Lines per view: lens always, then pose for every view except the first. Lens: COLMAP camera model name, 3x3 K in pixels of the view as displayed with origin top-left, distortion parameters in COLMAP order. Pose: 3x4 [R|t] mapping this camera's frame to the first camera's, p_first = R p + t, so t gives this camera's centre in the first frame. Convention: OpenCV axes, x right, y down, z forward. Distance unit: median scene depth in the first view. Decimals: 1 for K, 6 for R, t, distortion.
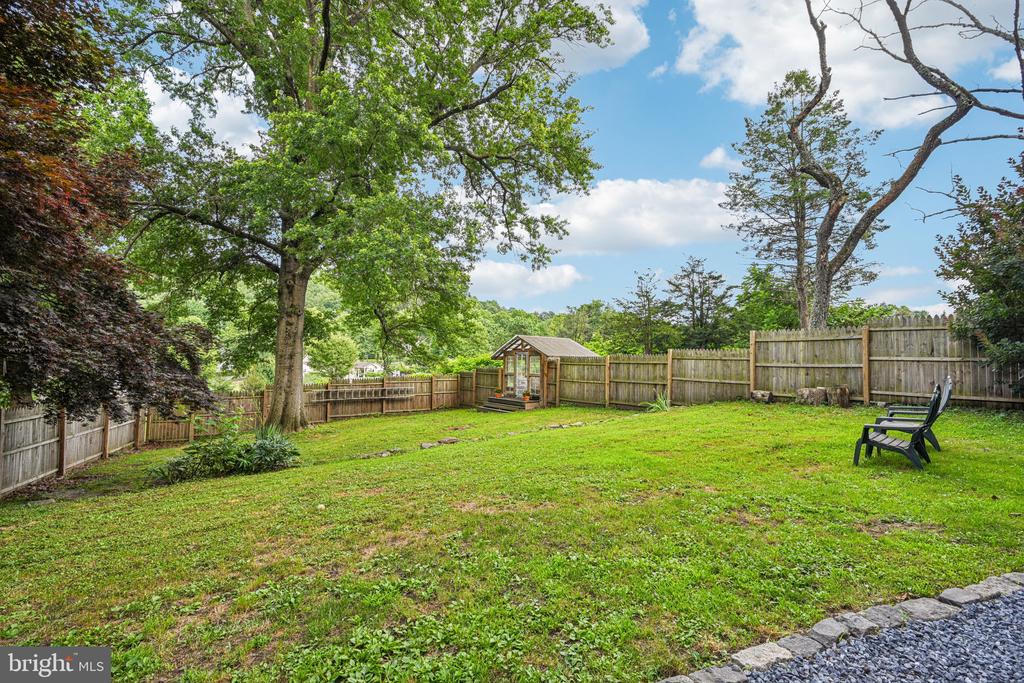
lens RADIAL K [[476.7, 0, 512.0], [0, 476.7, 341.5], [0, 0, 1]] dist [0.000000, -0.000003]
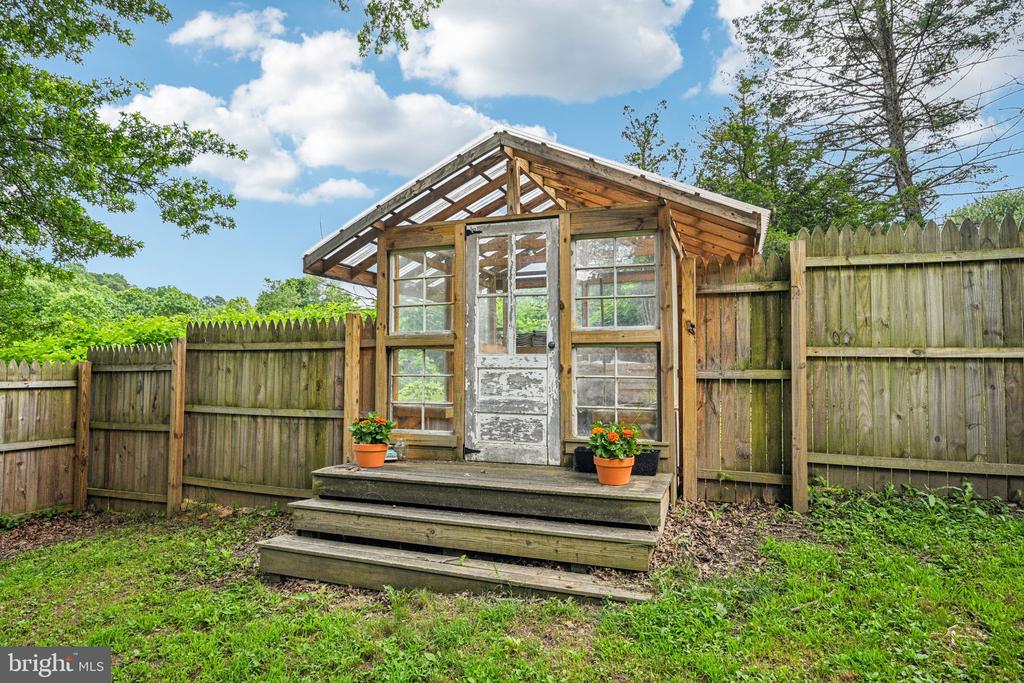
lens RADIAL K [[589.7, 0, 512.0], [0, 589.7, 341.5], [0, 0, 1]] dist [0.000270, 0.000032]
pose [[0.847883, 0.018355, 0.529865, -0.099105], [-0.014610, 0.999830, -0.011256, 0.067661], [-0.529981, 0.001803, 0.848007, 0.744846]]
